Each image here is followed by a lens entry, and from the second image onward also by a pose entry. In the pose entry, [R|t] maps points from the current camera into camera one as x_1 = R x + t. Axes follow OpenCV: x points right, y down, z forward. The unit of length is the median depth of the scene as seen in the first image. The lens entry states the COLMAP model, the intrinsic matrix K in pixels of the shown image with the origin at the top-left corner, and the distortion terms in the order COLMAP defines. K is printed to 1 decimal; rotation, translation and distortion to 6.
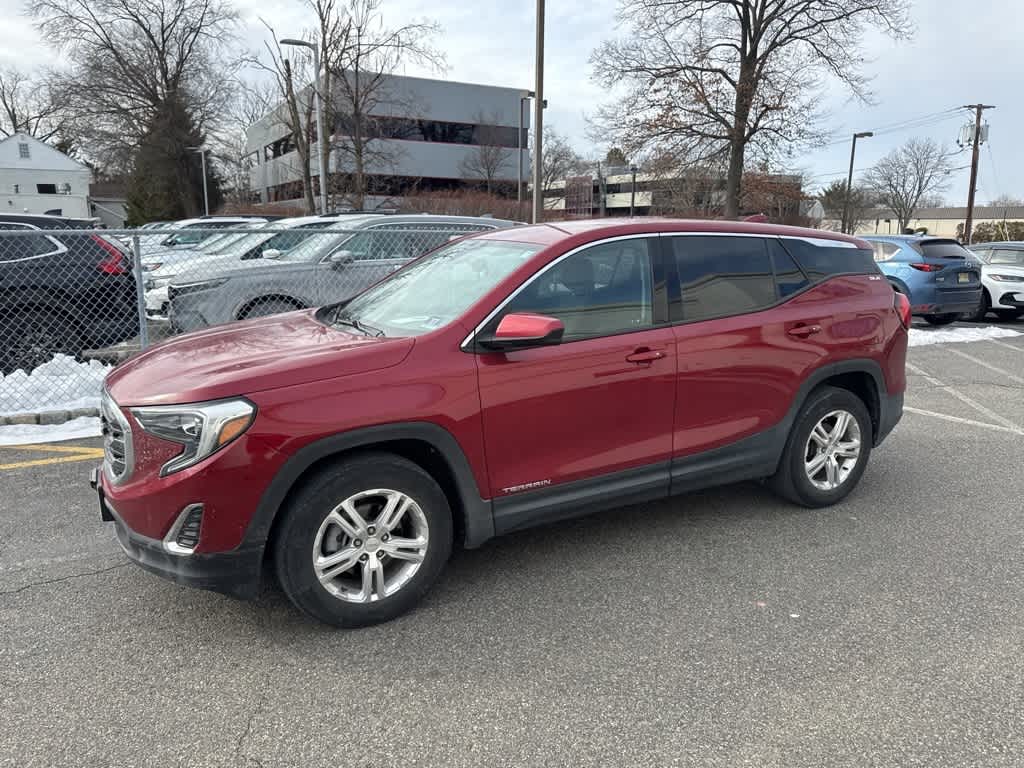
lens RADIAL K [[722.9, 0, 519.6], [0, 722.9, 389.4], [0, 0, 1]] dist [0.024912, -0.024894]
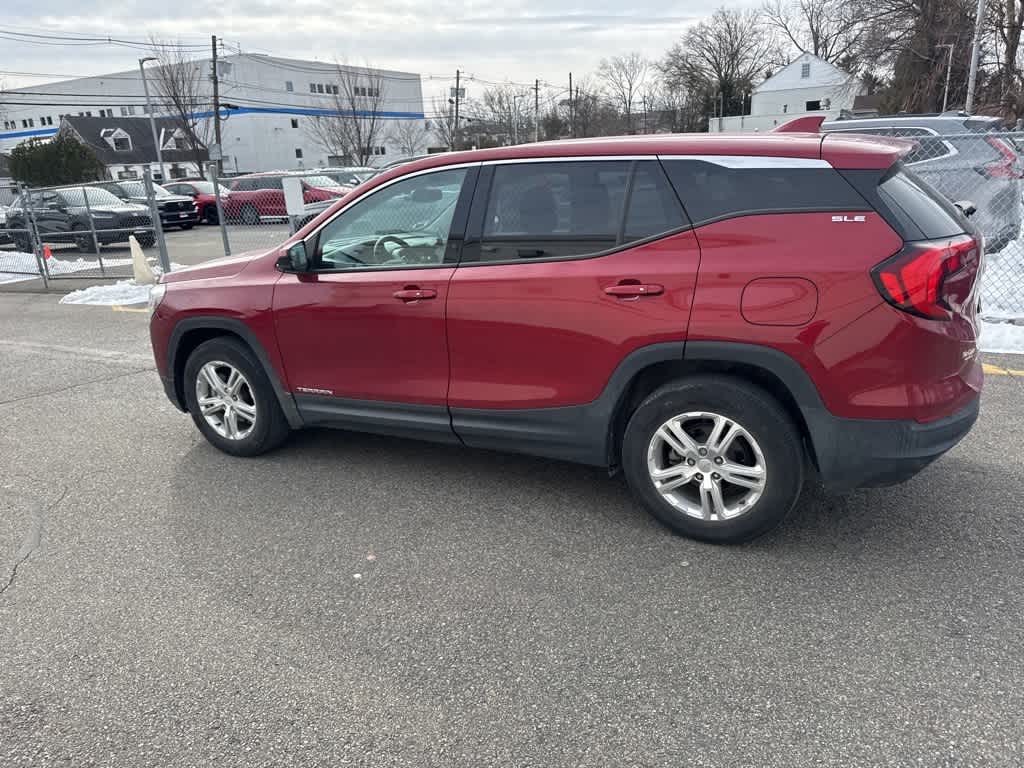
lens RADIAL K [[722.9, 0, 519.6], [0, 722.9, 389.4], [0, 0, 1]] dist [0.024912, -0.024894]
pose [[0.561666, 0.217325, -0.798311, 0.190407], [-0.123335, 0.976097, 0.178950, -0.020200], [0.818120, -0.002051, 0.575044, 0.098025]]
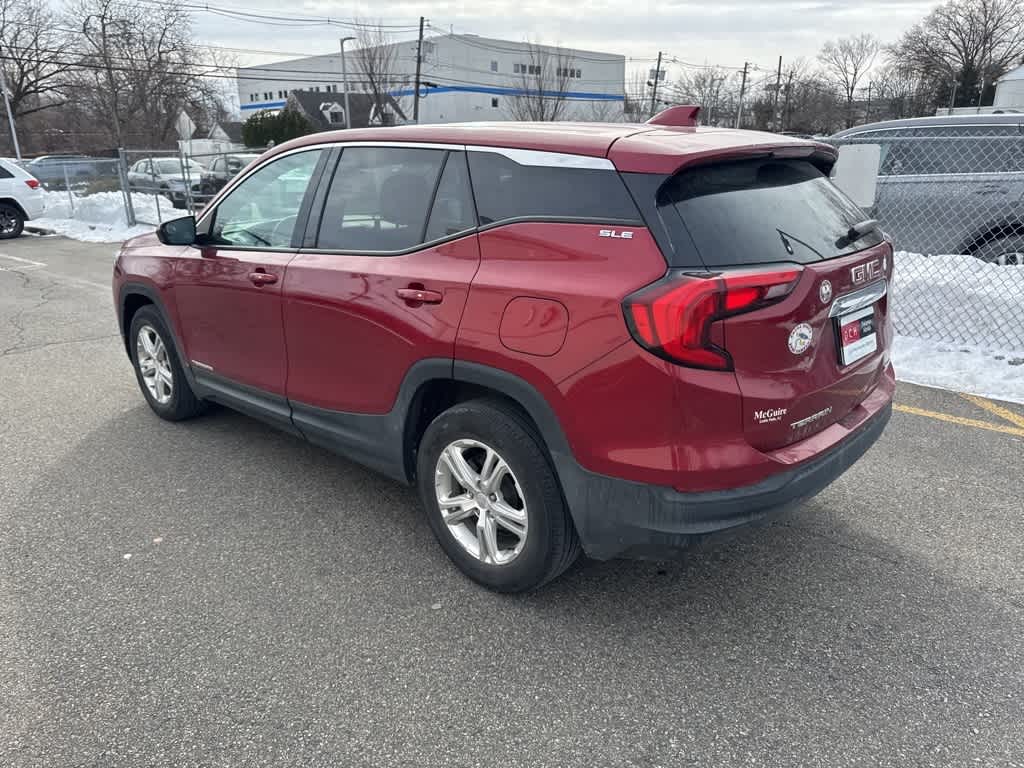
lens RADIAL K [[722.9, 0, 519.6], [0, 722.9, 389.4], [0, 0, 1]] dist [0.024912, -0.024894]
pose [[0.324071, 0.288852, -0.900857, 0.211718], [-0.189191, 0.952799, 0.237448, -0.035271], [0.926922, 0.093484, 0.363422, 0.174117]]
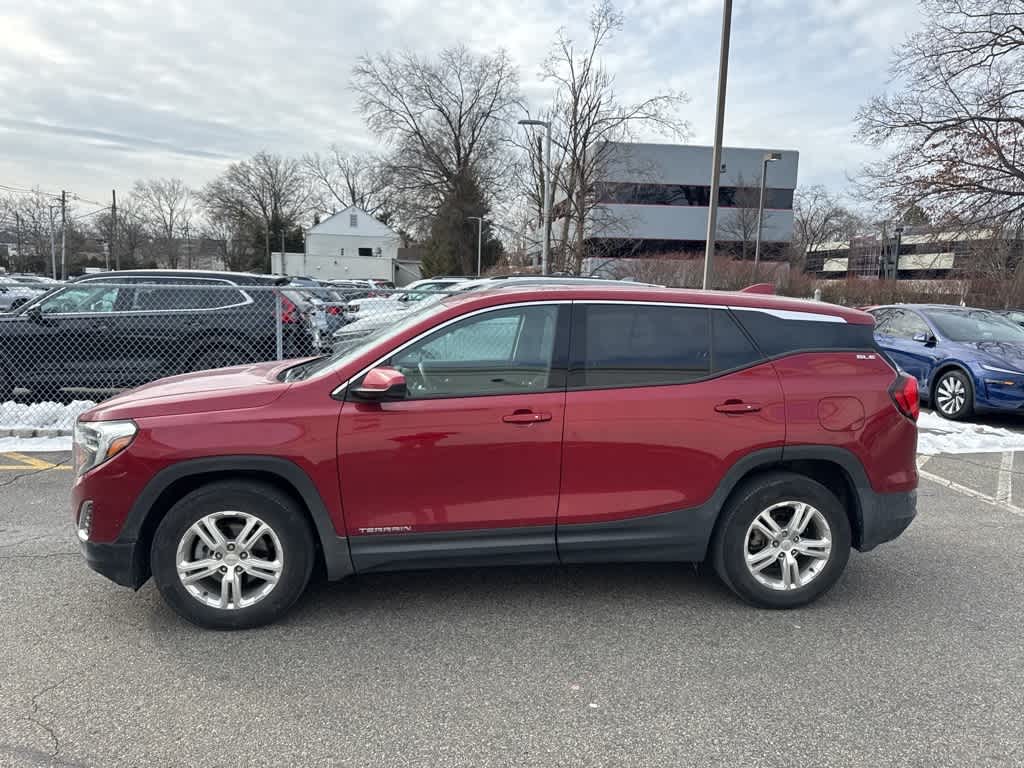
lens RADIAL K [[722.9, 0, 519.6], [0, 722.9, 389.4], [0, 0, 1]] dist [0.024912, -0.024894]
pose [[0.931698, 0.069315, -0.356560, 0.093452], [-0.098100, 0.993164, -0.063266, -0.003885], [0.349737, 0.093923, 0.932128, 0.008606]]
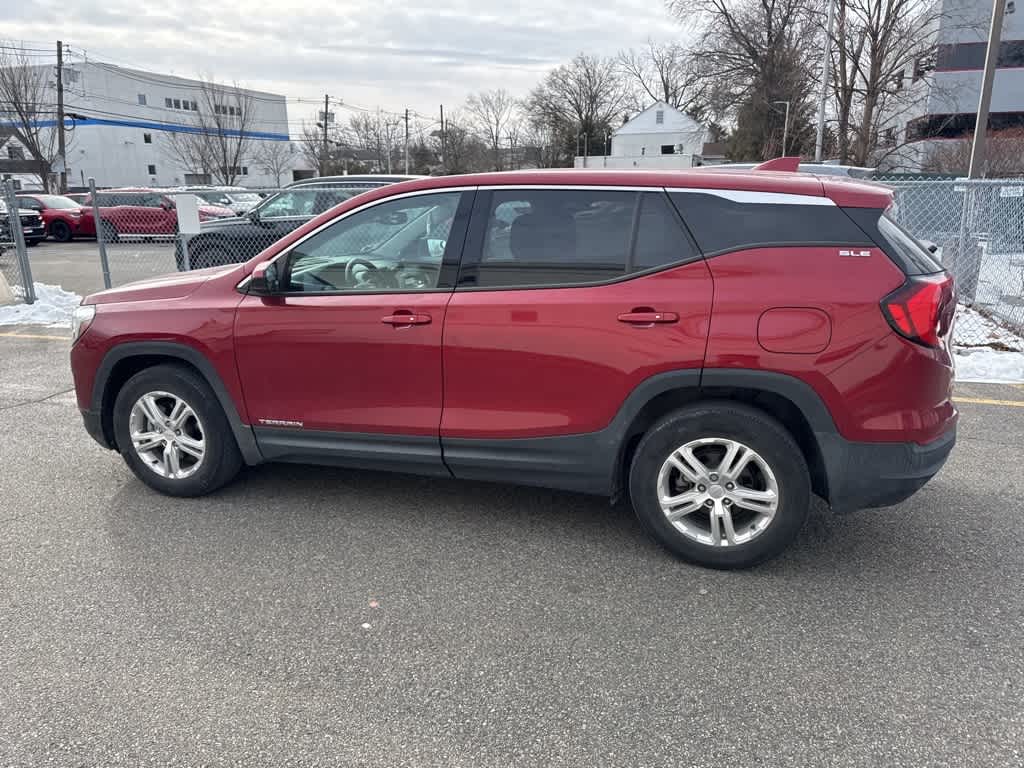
lens RADIAL K [[721.9, 0, 519.6], [0, 721.9, 380.7], [0, 0, 1]] dist [0.027152, -0.028850]
pose [[0.699530, 0.174934, -0.692861, 0.167291], [-0.140317, 0.984324, 0.106855, -0.015831], [0.700692, 0.022472, 0.713110, 0.078020]]
